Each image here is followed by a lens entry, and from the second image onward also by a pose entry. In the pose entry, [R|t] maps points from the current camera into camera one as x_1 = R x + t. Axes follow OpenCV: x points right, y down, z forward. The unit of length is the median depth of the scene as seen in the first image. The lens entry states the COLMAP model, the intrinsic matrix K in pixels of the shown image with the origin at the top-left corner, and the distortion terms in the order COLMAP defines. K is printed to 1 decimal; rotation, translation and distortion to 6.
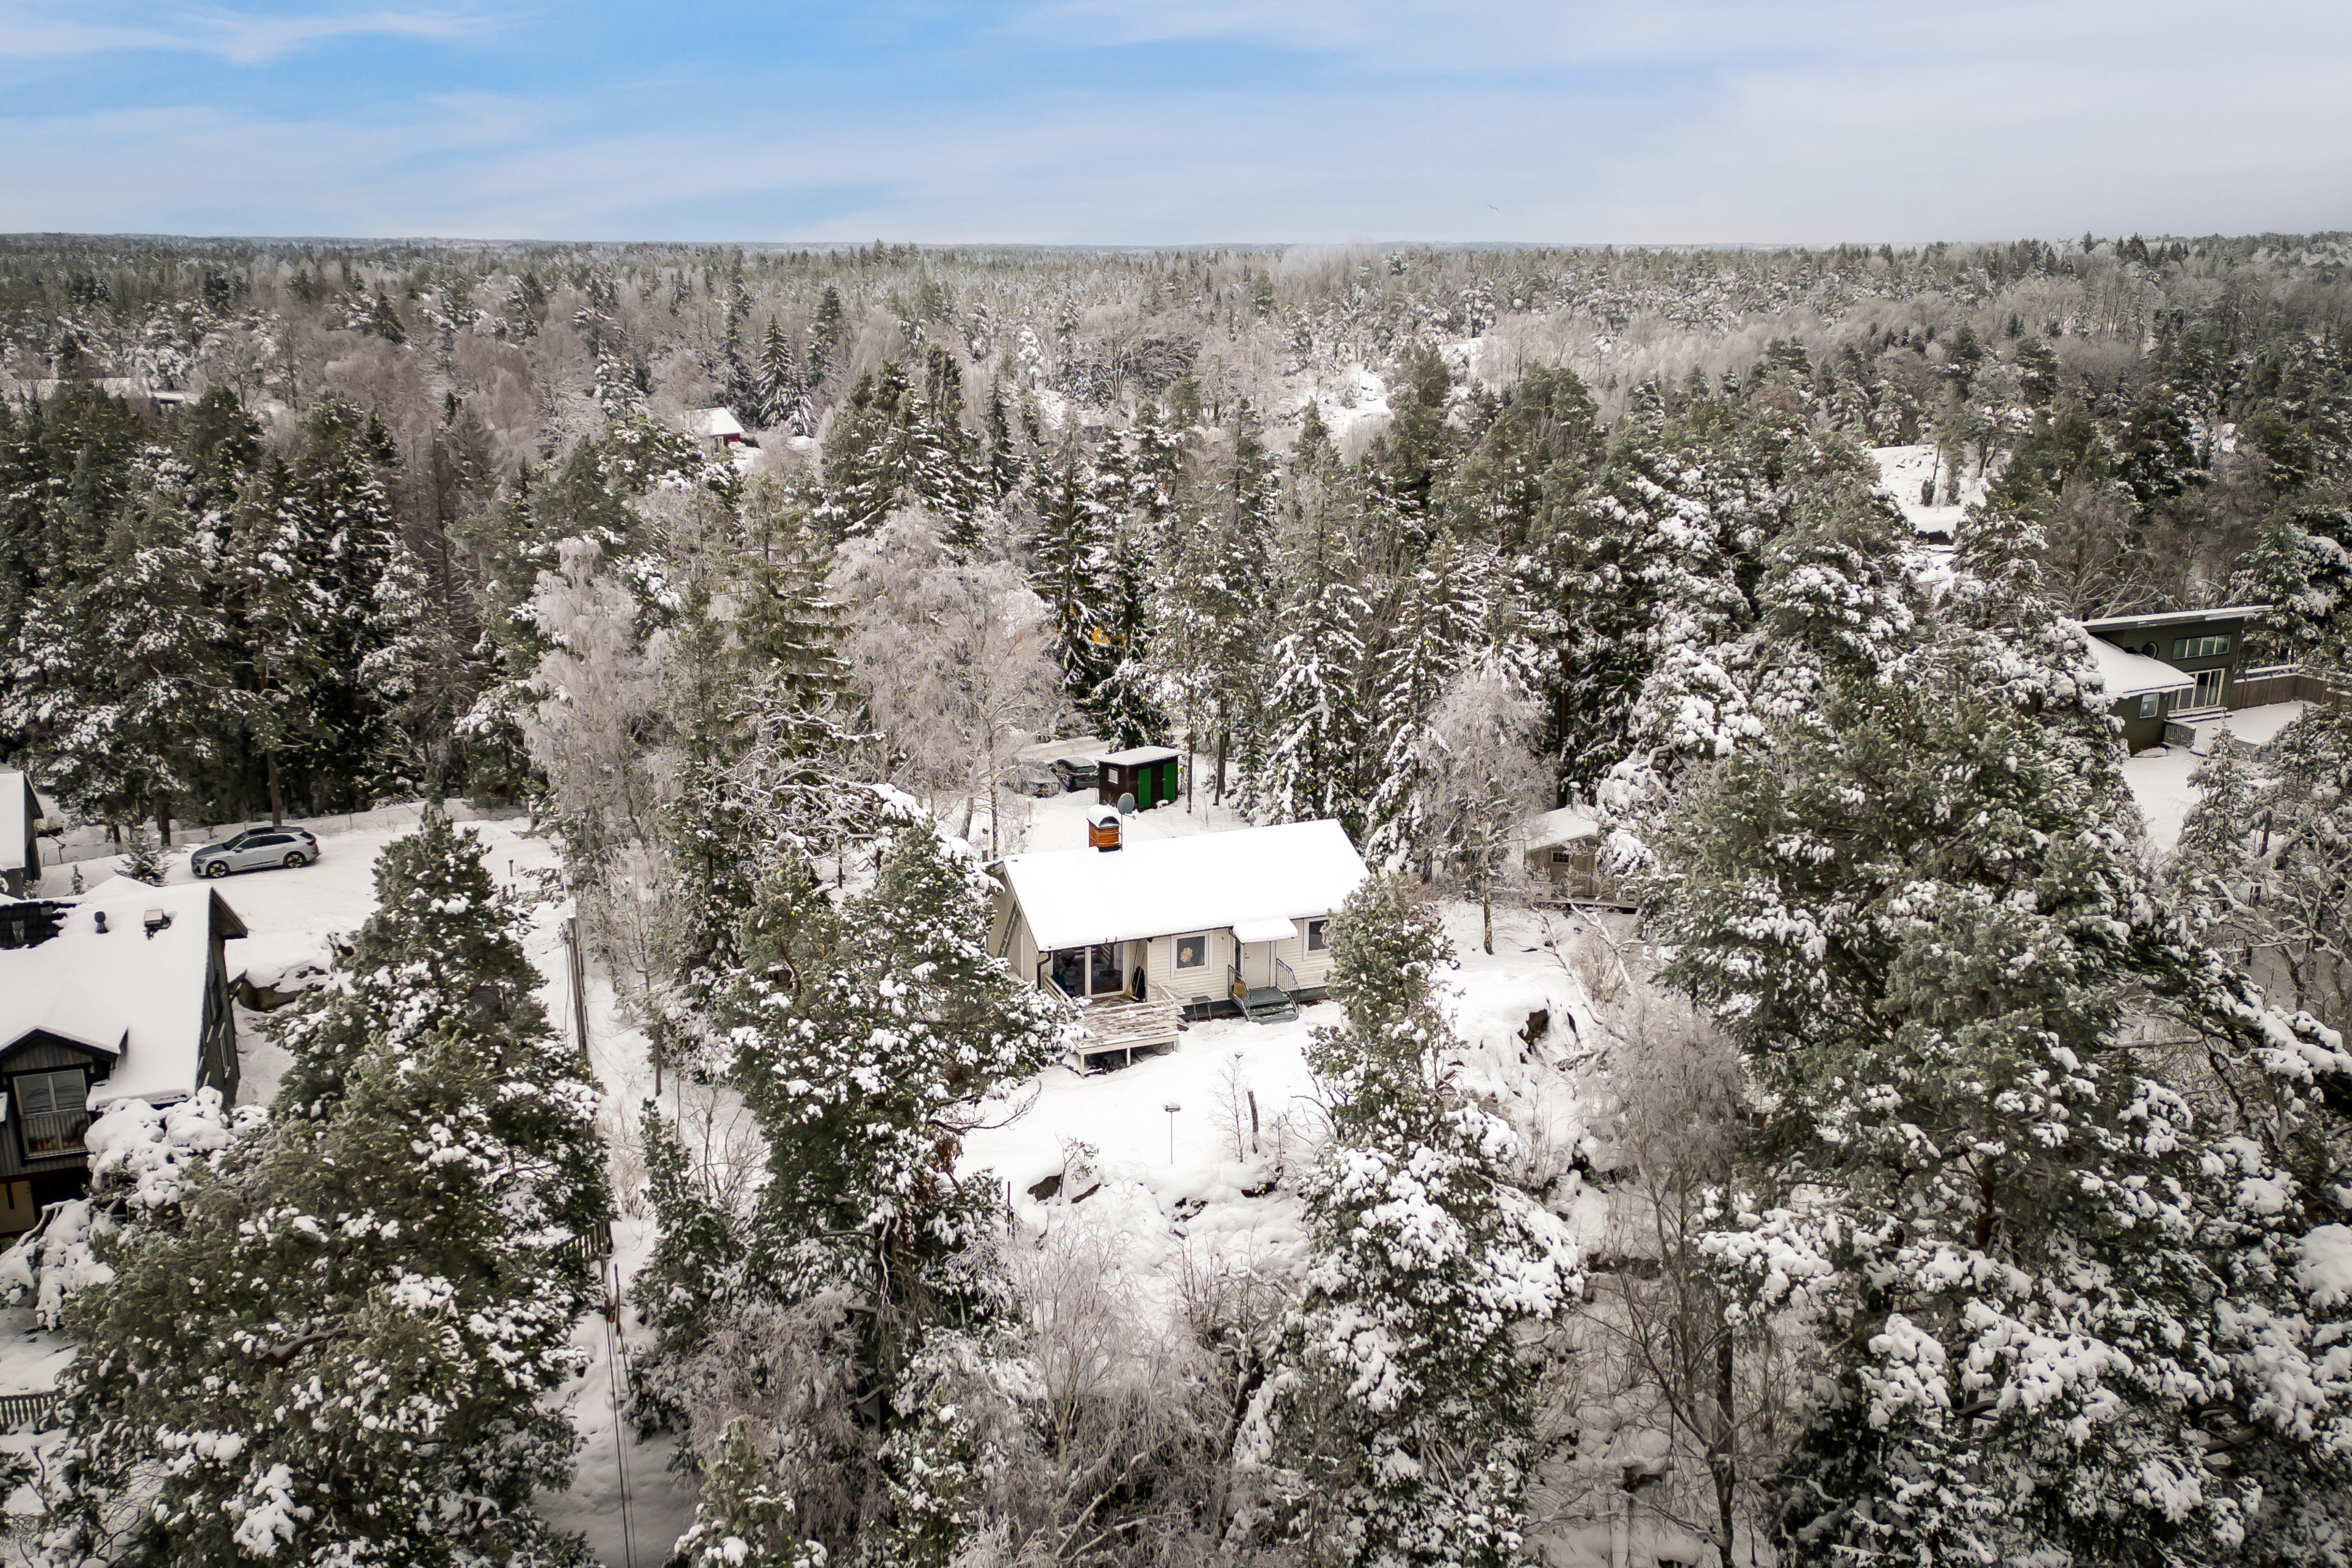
lens RADIAL K [[1682.5, 0, 1157.5], [0, 1682.5, 771.6], [0, 0, 1]] dist [0.062759, -0.051079]
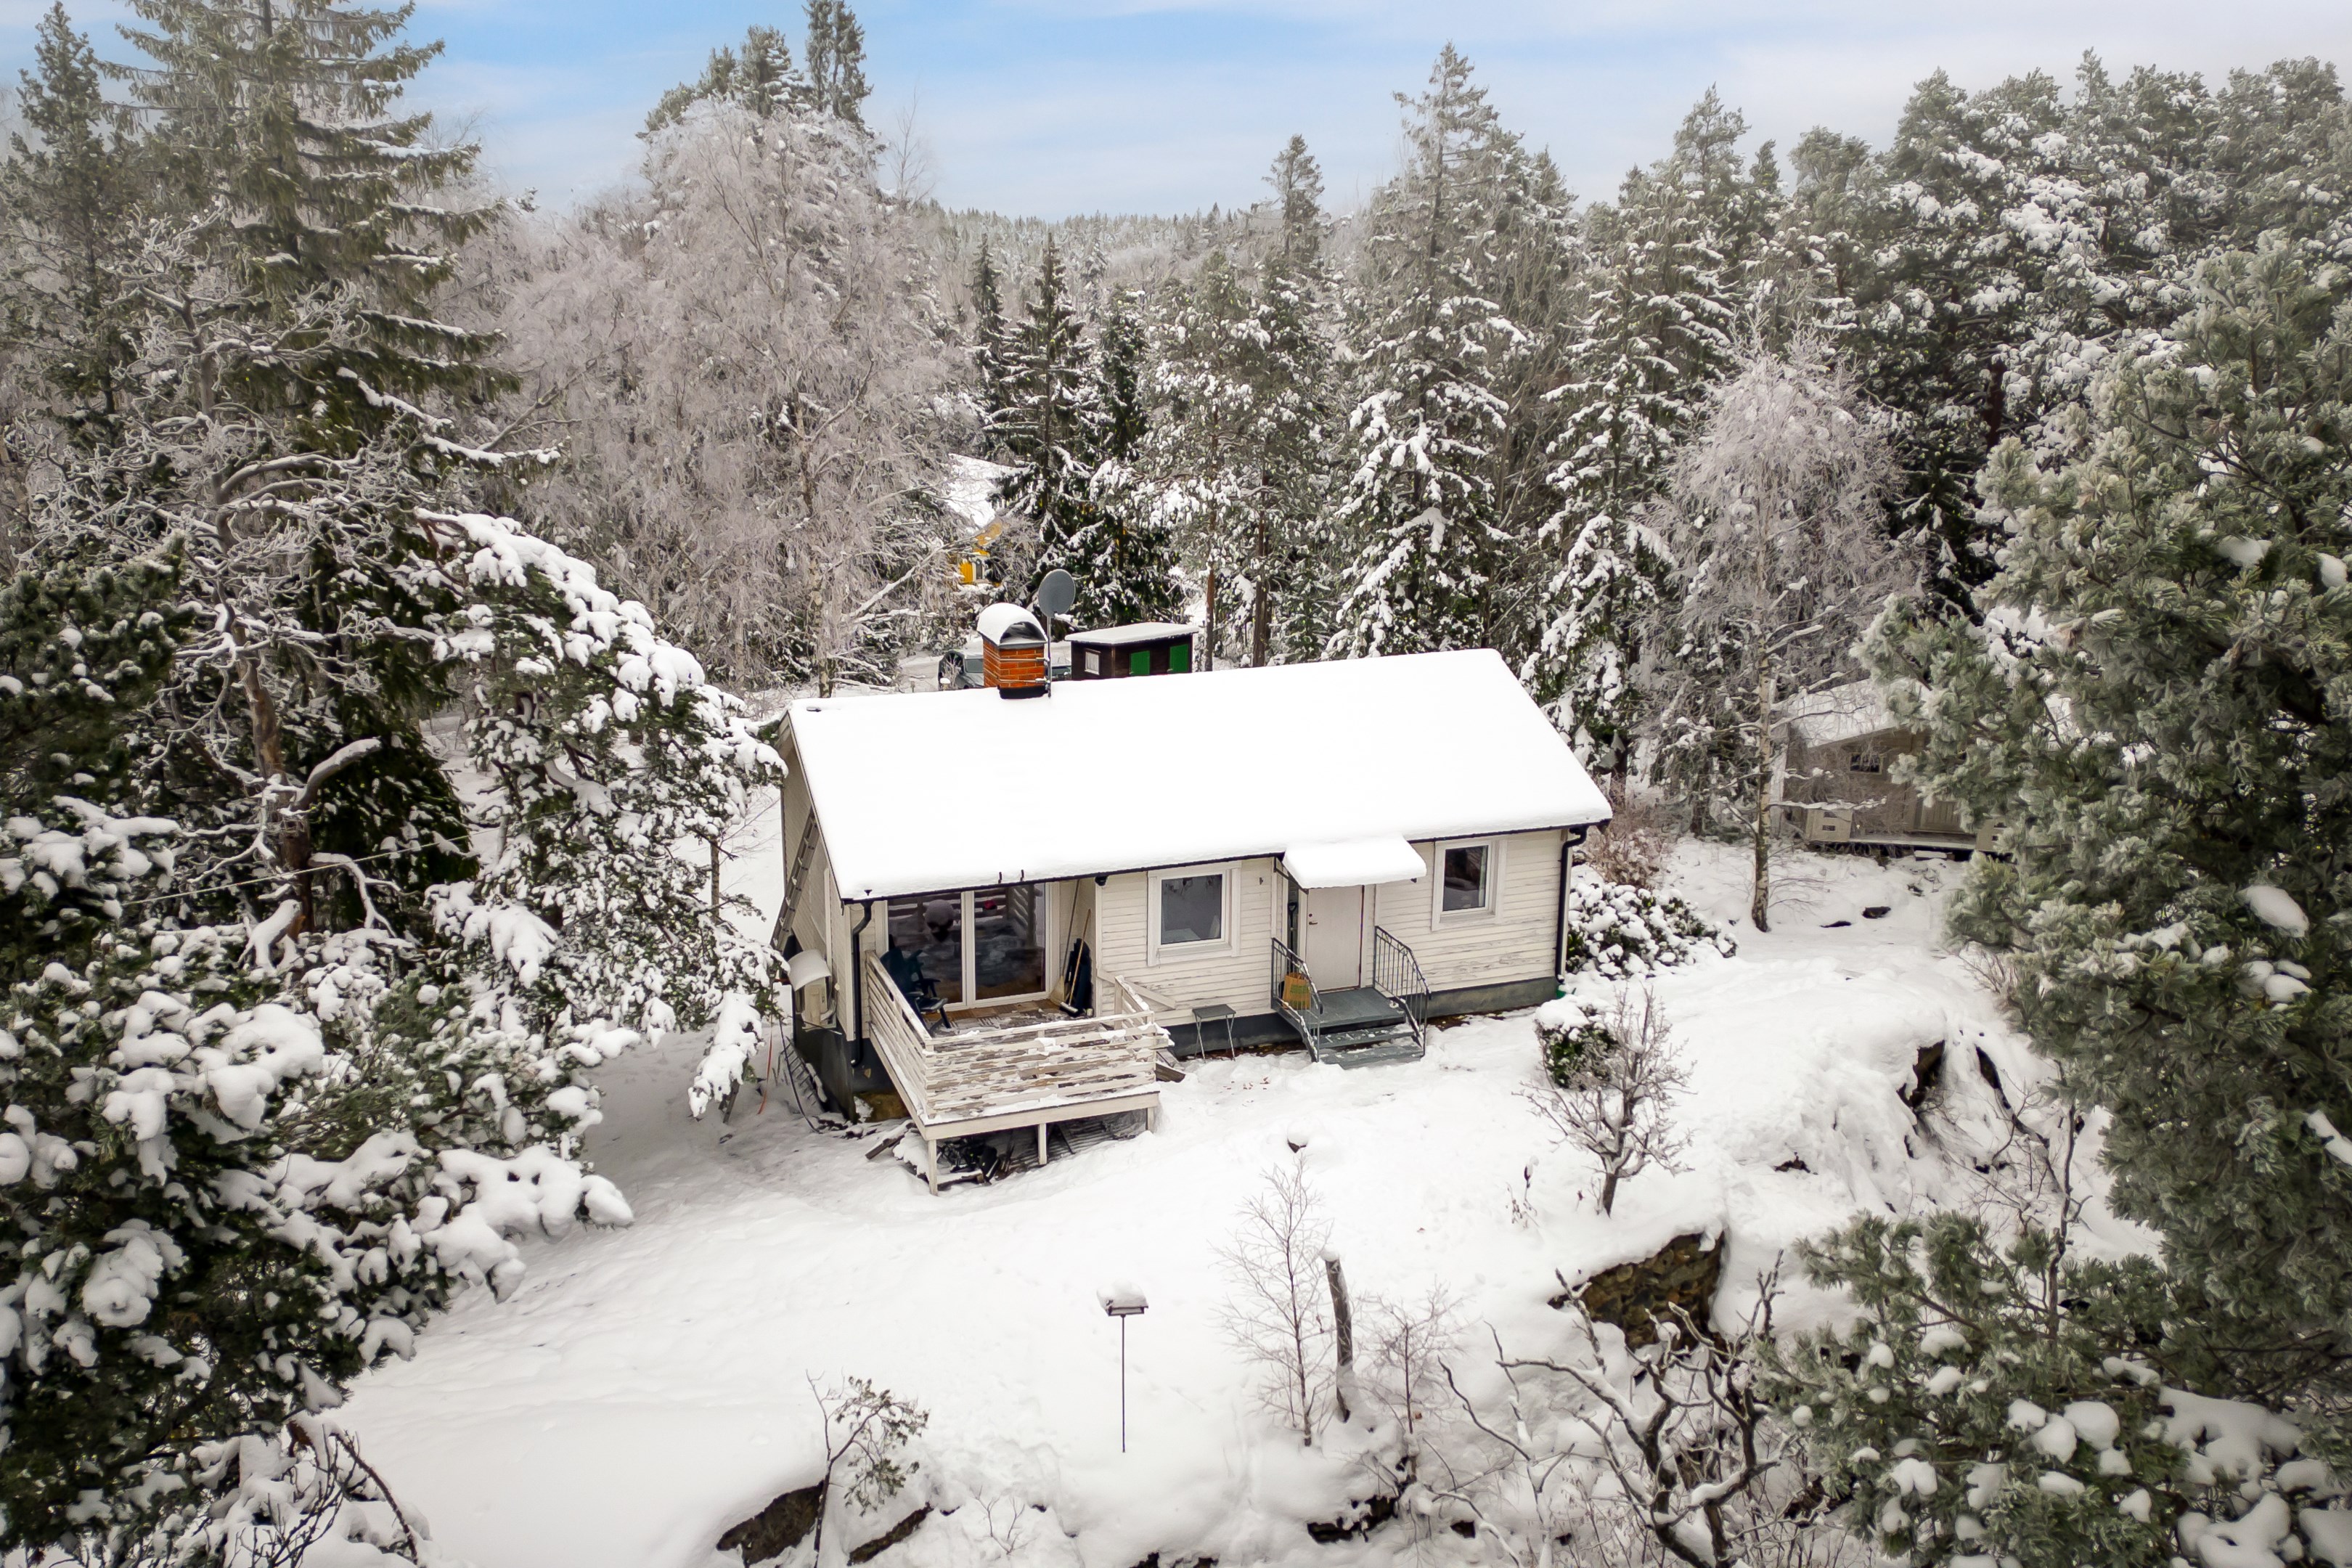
lens RADIAL K [[1682.5, 0, 1178.2], [0, 1682.5, 794.0], [0, 0, 1]] dist [0.062759, -0.051079]
pose [[0.999927, 0.008680, -0.008350, 0.015808], [-0.008583, 0.999896, 0.011575, 0.056549], [0.008450, -0.011503, 0.999898, 0.434100]]
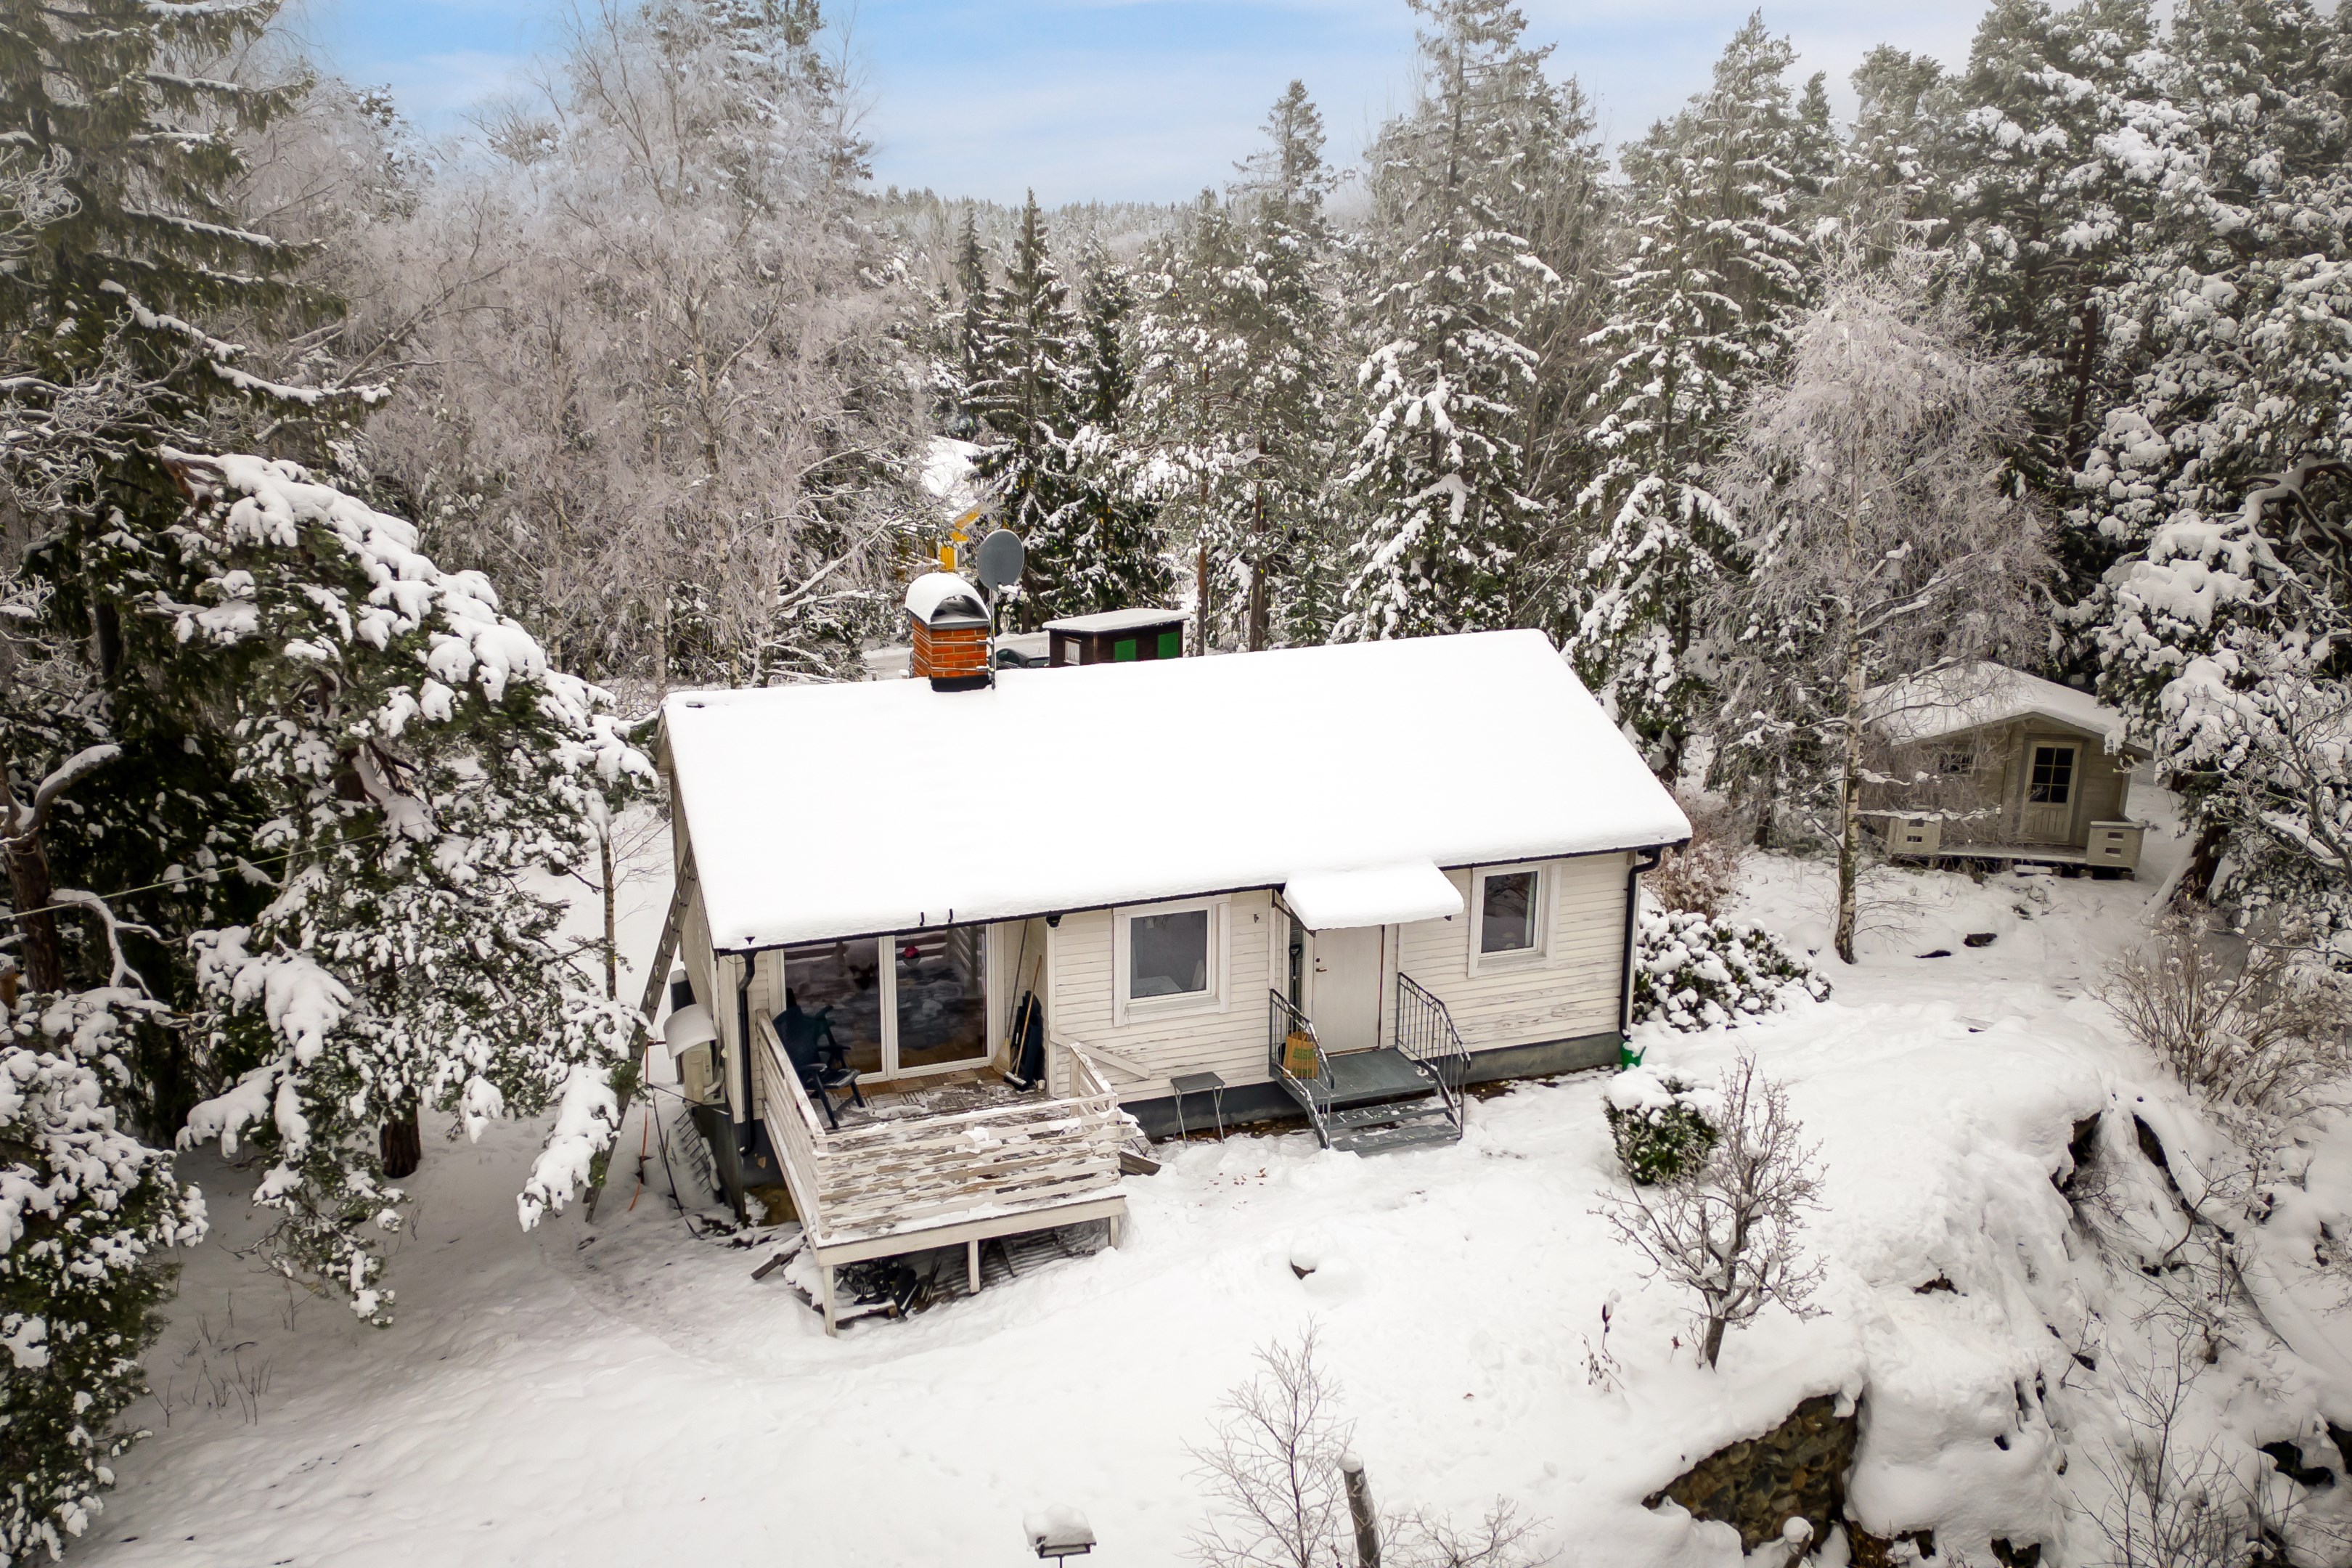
lens RADIAL K [[1682.5, 0, 1179.5], [0, 1682.5, 796.2], [0, 0, 1]] dist [0.062759, -0.051079]
pose [[0.999954, 0.005668, -0.007767, 0.019881], [-0.005542, 0.999853, 0.016203, 0.053608], [0.007857, -0.016159, 0.999839, 0.508761]]
